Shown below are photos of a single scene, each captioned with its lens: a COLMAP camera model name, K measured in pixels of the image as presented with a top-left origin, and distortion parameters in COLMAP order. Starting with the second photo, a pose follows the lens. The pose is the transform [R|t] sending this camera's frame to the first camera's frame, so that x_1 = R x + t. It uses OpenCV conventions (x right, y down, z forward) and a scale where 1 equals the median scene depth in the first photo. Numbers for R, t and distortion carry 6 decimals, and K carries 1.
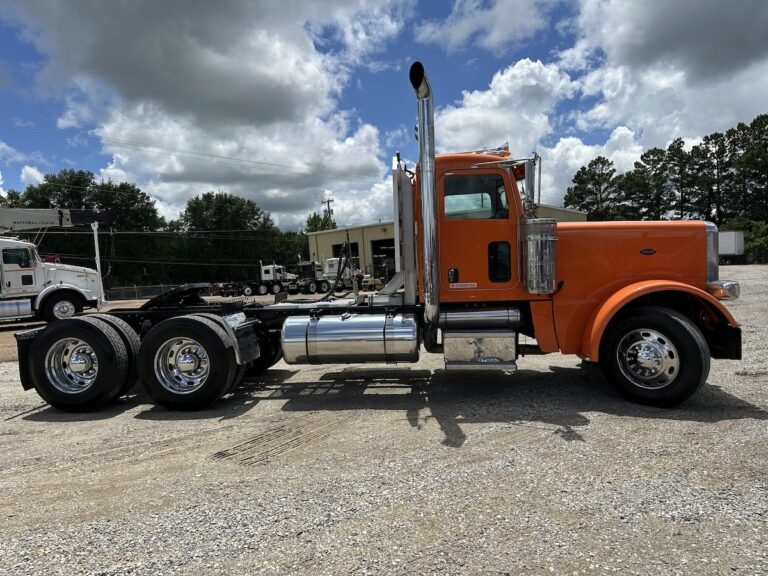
lens RADIAL K [[541.8, 0, 388.2], [0, 541.8, 297.1], [0, 0, 1]] dist [0.030674, -0.043175]
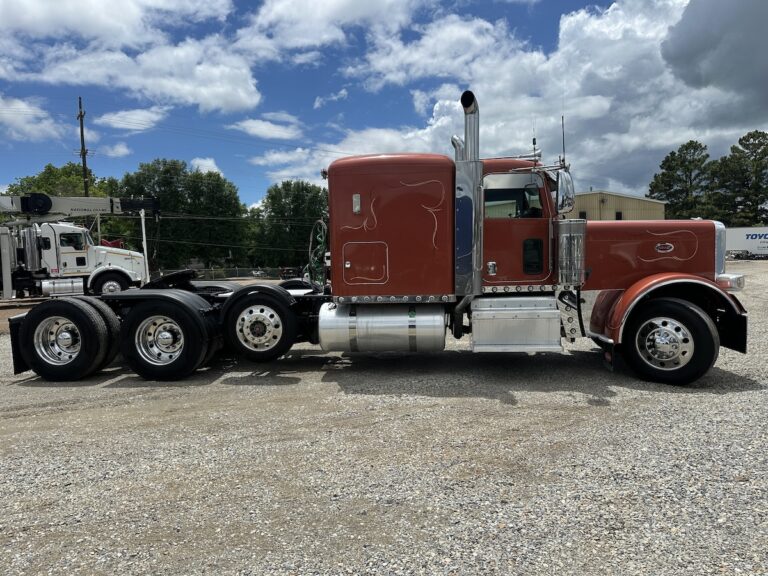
lens RADIAL K [[541.8, 0, 388.0], [0, 541.8, 289.5], [0, 0, 1]] dist [0.030674, -0.043175]
pose [[0.988233, 0.030081, -0.149968, 0.126276], [-0.028483, 0.999512, 0.012791, -0.005459], [0.150280, -0.008369, 0.988608, -0.013145]]
